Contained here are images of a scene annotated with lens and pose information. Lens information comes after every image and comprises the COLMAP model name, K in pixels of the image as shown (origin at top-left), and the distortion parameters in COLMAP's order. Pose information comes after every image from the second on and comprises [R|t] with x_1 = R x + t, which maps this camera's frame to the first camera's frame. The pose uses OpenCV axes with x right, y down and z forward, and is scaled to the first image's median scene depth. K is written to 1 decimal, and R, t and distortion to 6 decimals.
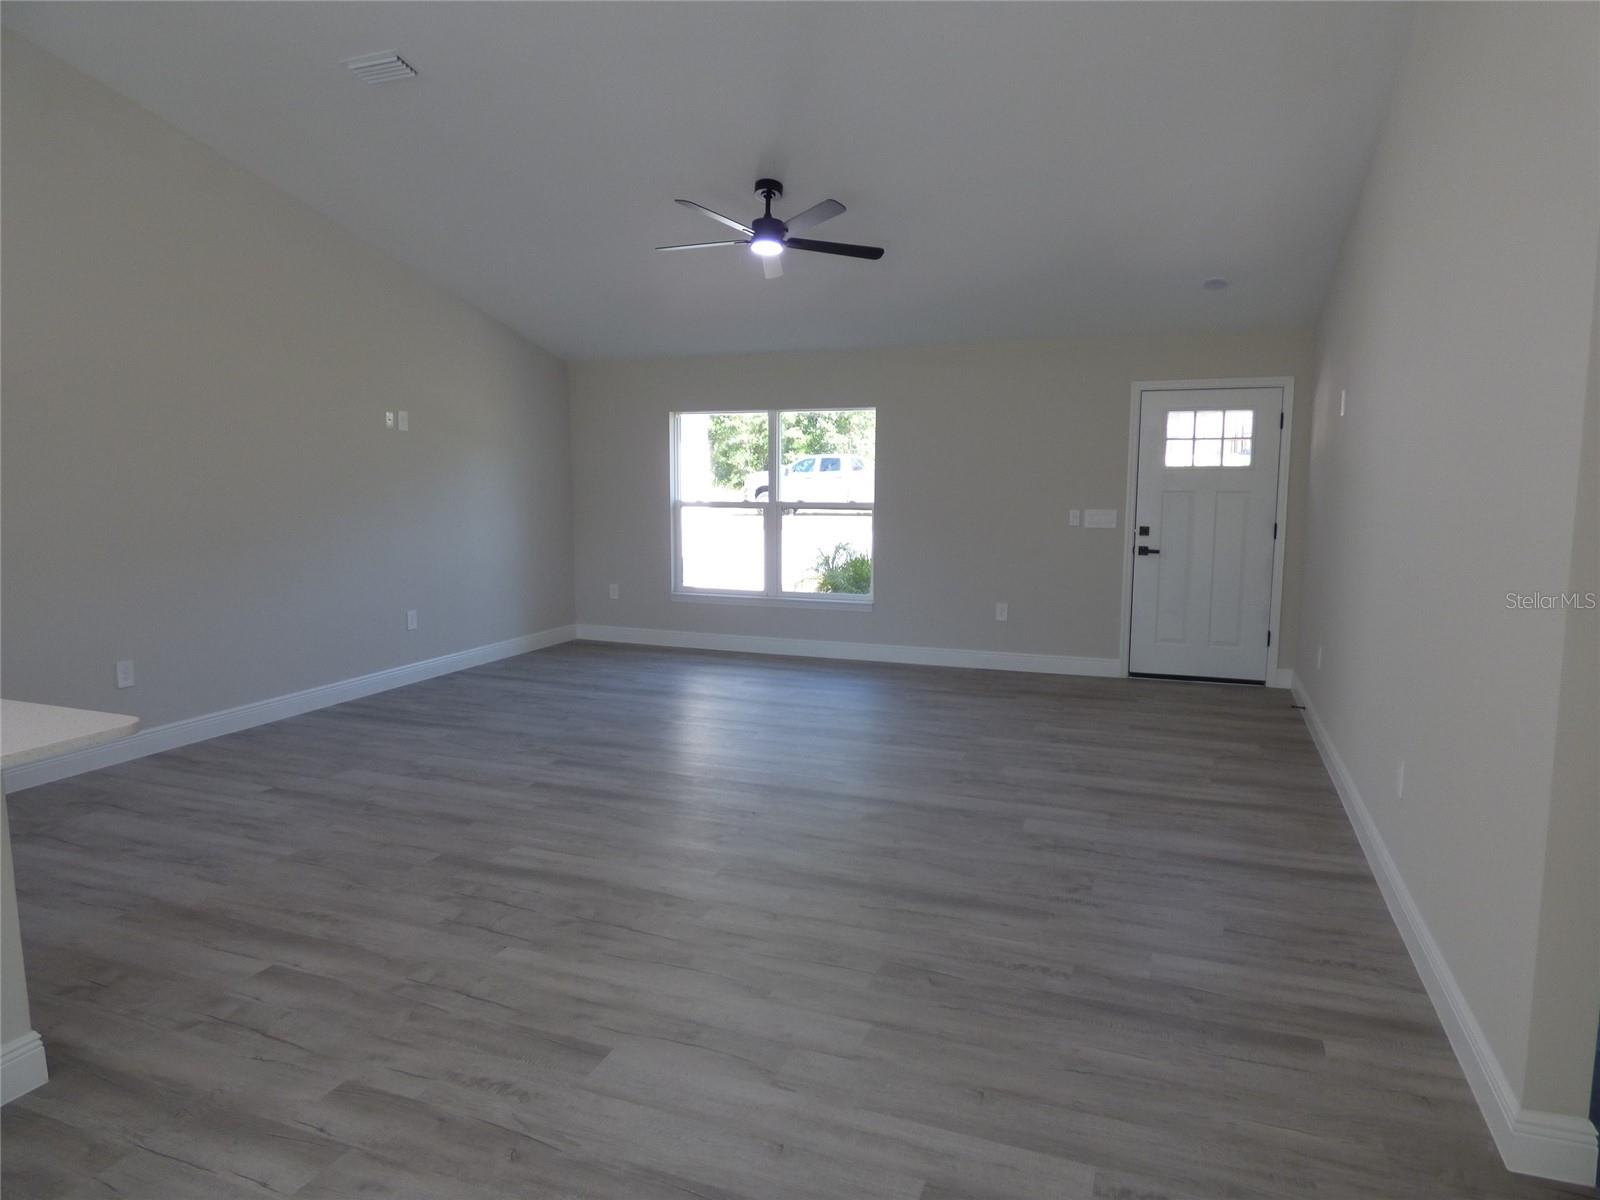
lens RADIAL K [[950.8, 0, 800.0], [0, 950.8, 600.0], [0, 0, 1]] dist [0.000979, 0.000667]
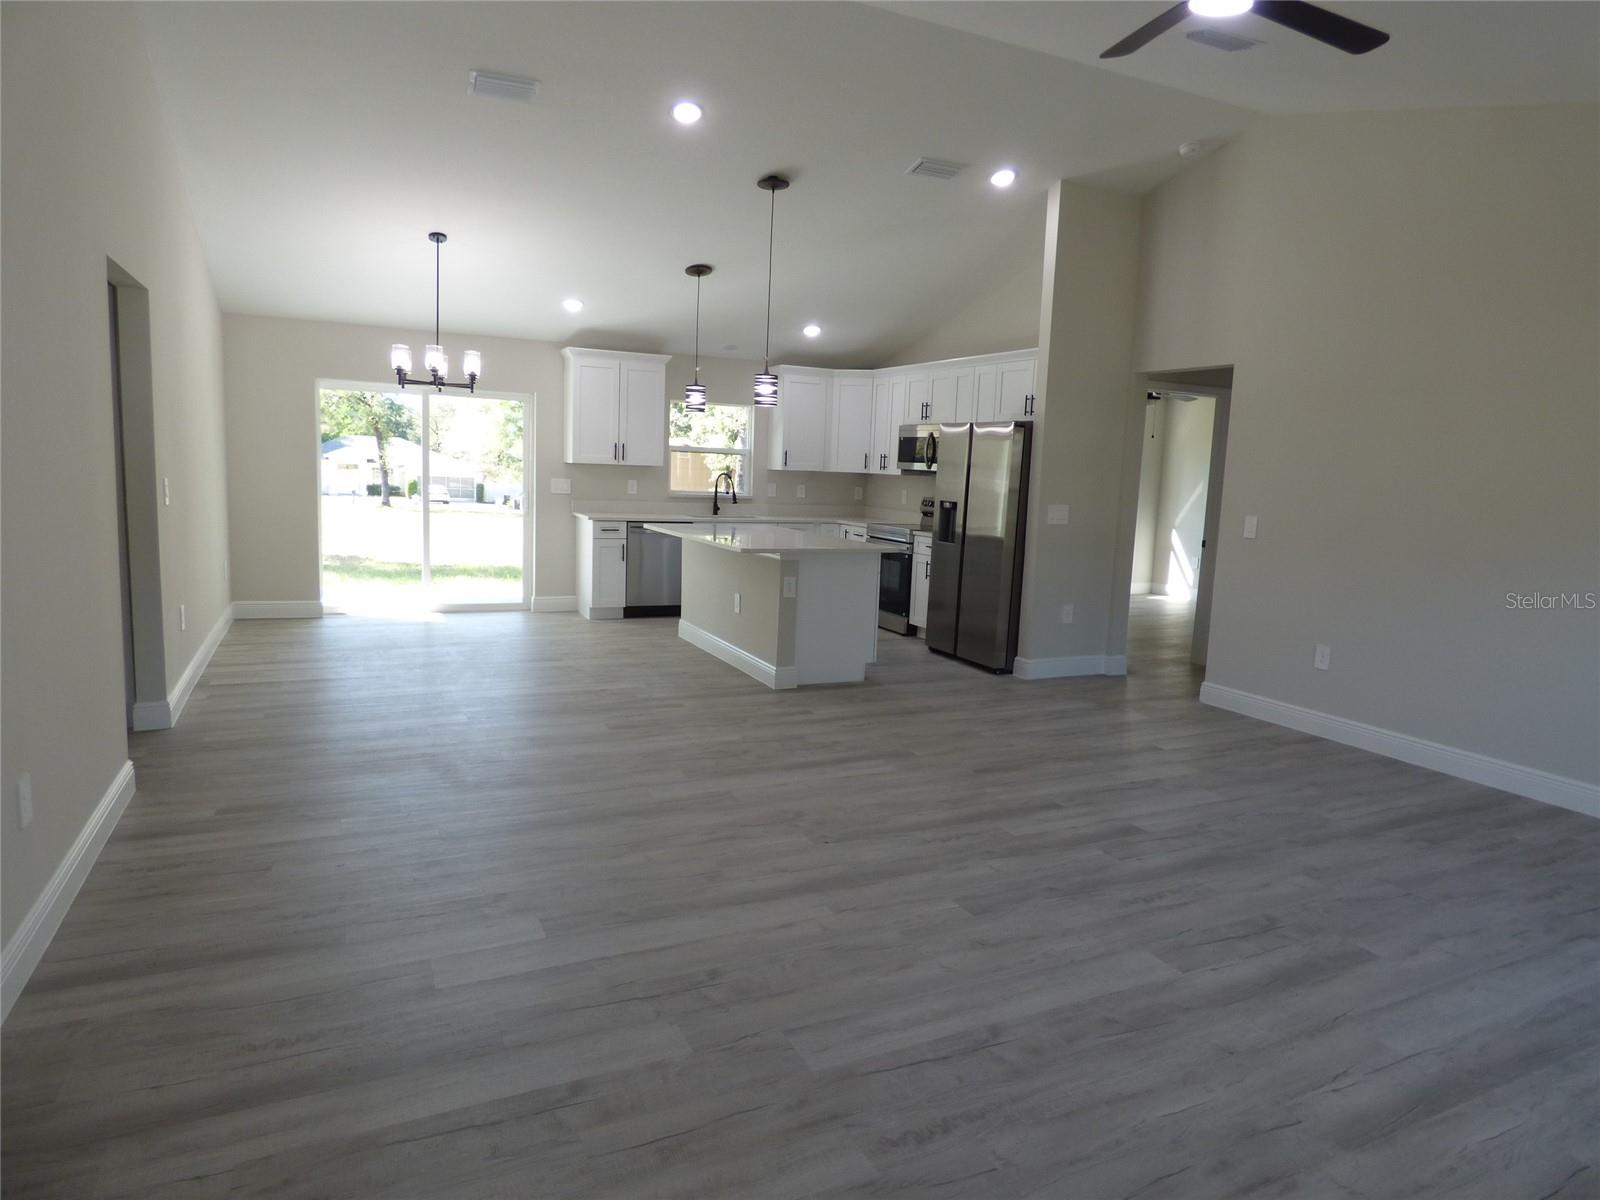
lens RADIAL K [[971.9, 0, 800.0], [0, 971.9, 600.0], [0, 0, 1]] dist [0.001041, 0.000083]
pose [[-0.675003, 0.075745, -0.733916, 0.662762], [-0.135490, 0.965075, 0.224216, -0.202086], [0.725267, 0.250785, -0.641166, 1.651428]]
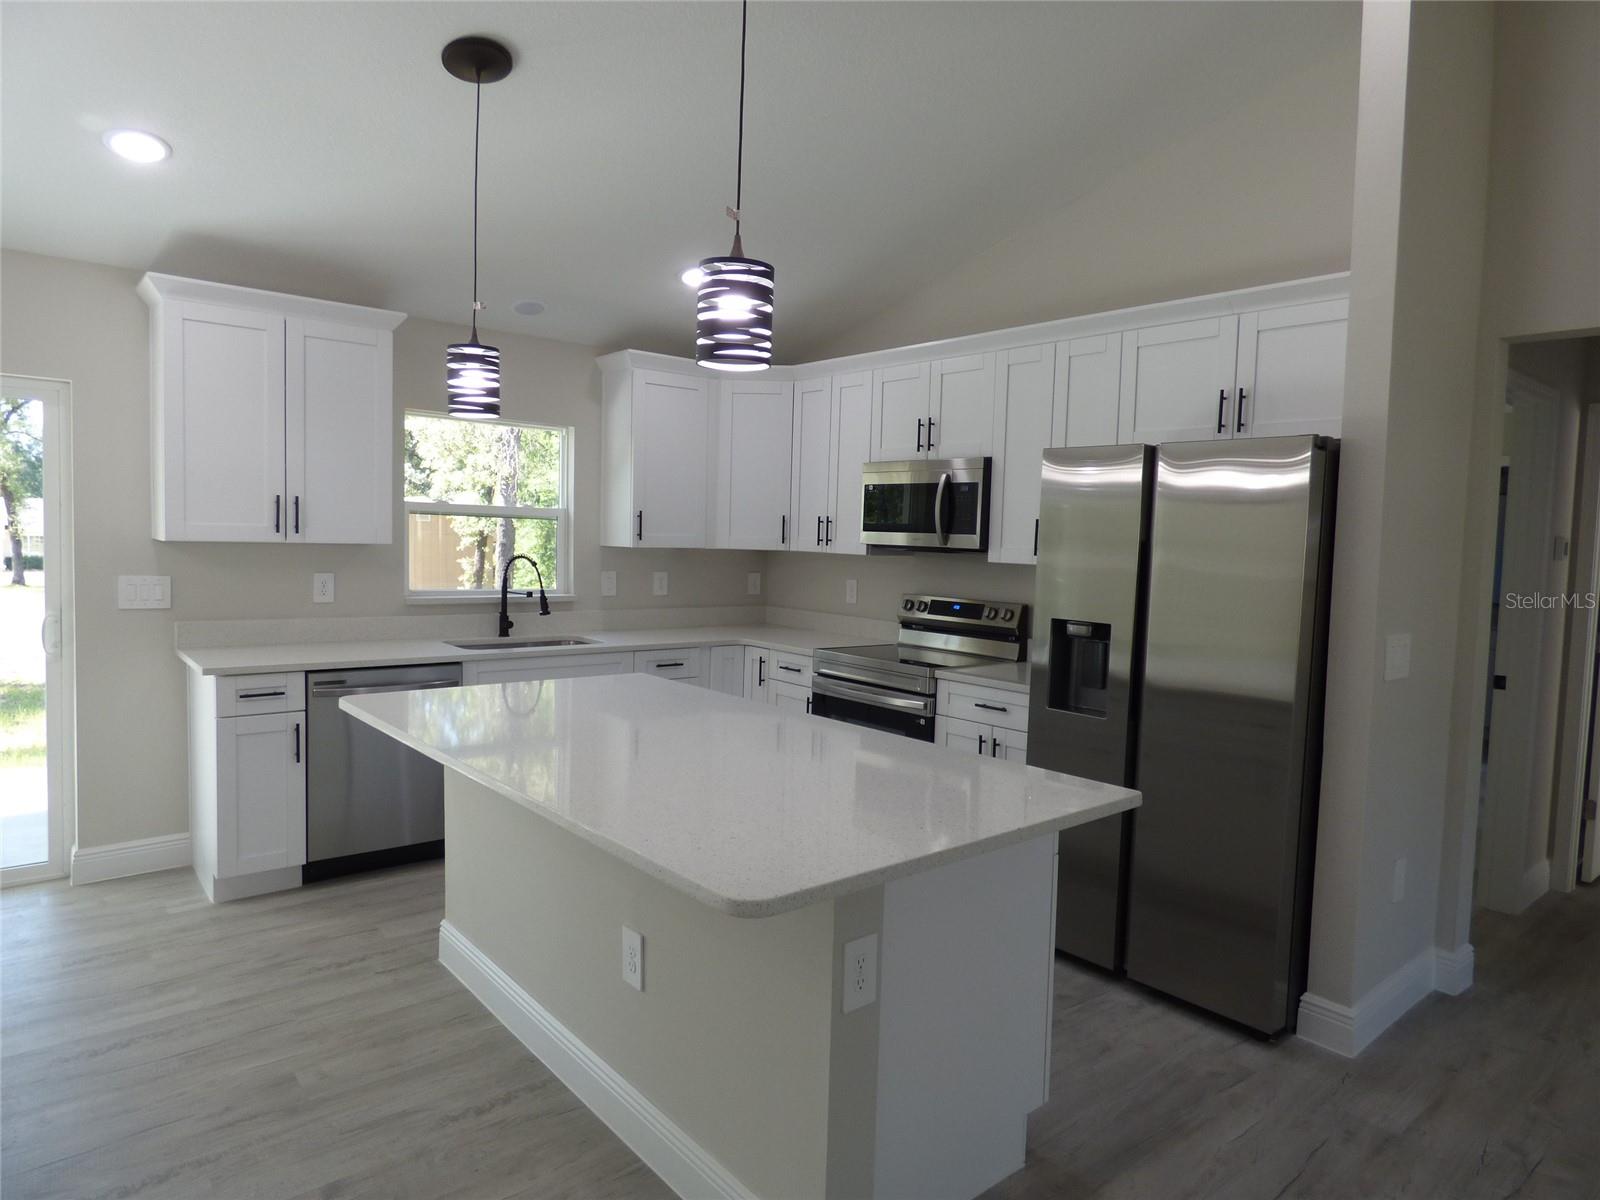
lens RADIAL K [[971.9, 0, 800.0], [0, 971.9, 600.0], [0, 0, 1]] dist [0.001041, 0.000083]
pose [[-0.467875, 0.046231, -0.882585, -0.099639], [-0.145398, 0.980998, 0.128464, -0.090507], [0.871753, 0.188431, -0.452262, 0.742561]]
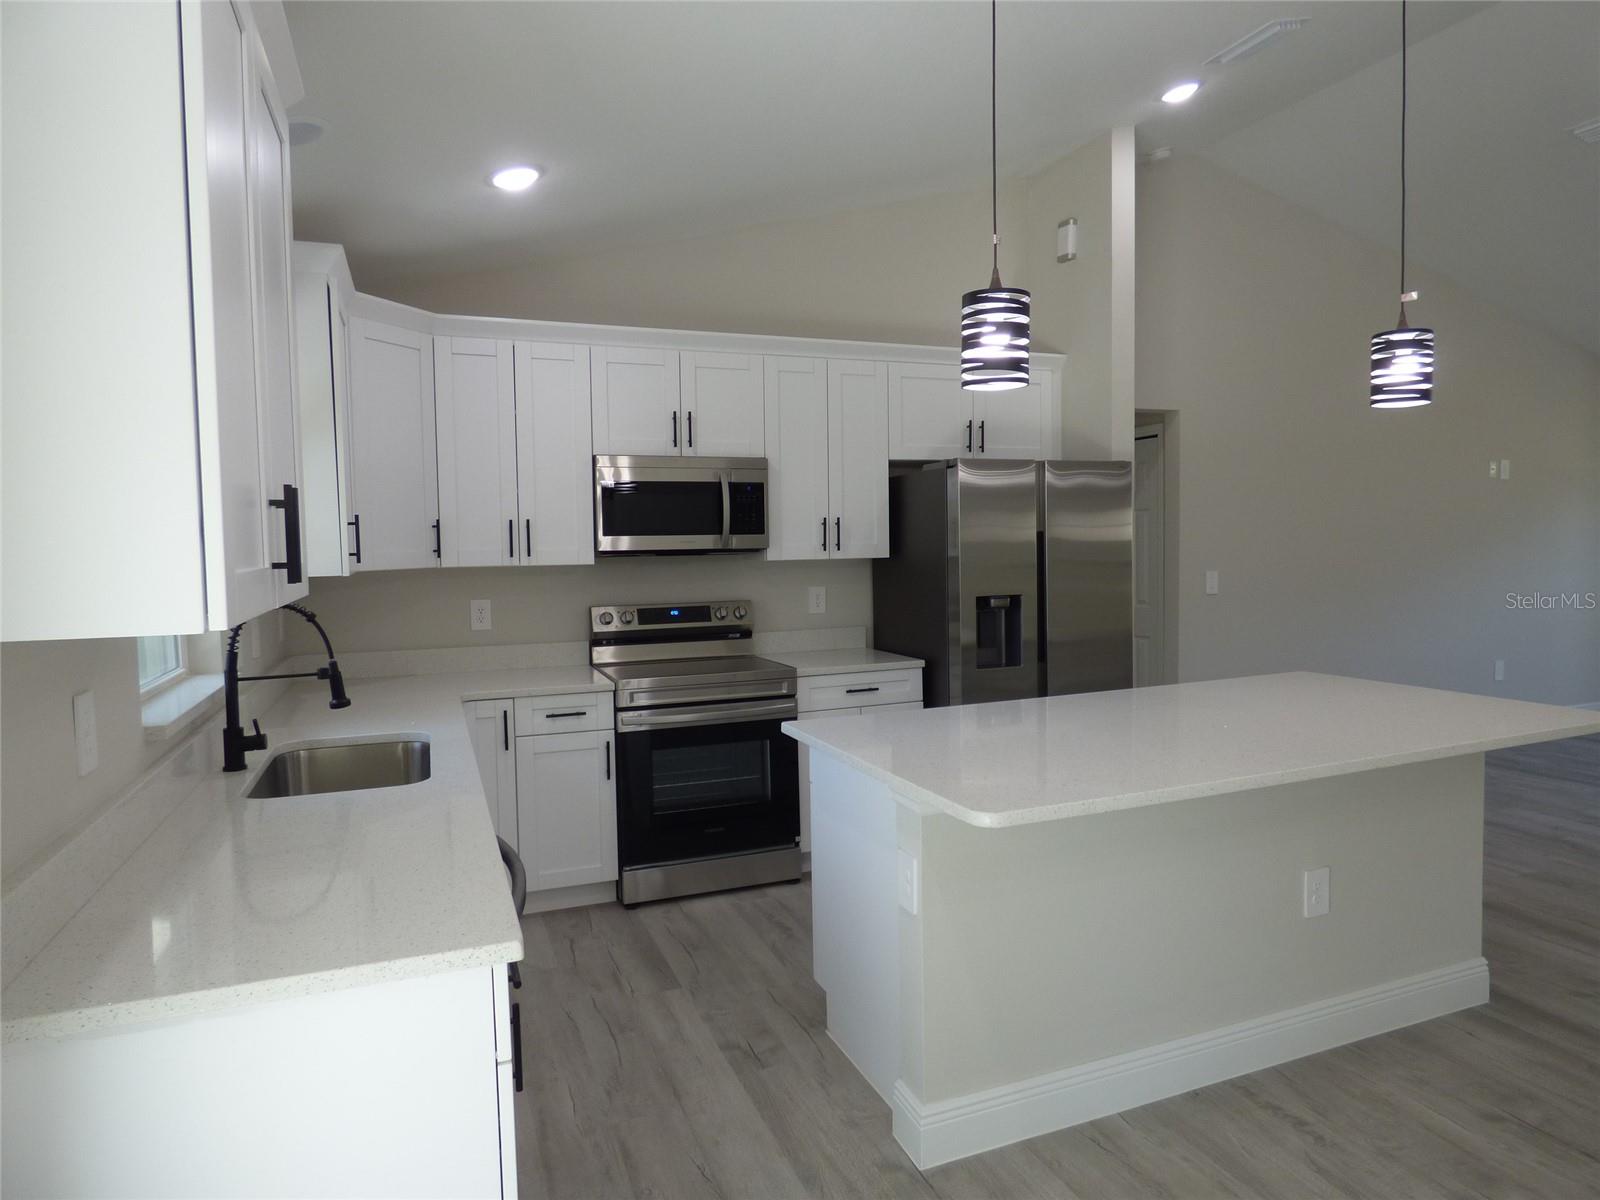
lens RADIAL K [[965.9, 0, 800.0], [0, 965.9, 600.0], [0, 0, 1]] dist [-0.035763, 0.000826]
pose [[0.685943, 0.032798, -0.726915, -0.336159], [-0.077962, 0.996546, -0.028605, 0.055916], [0.723466, 0.076293, 0.686131, -0.339101]]
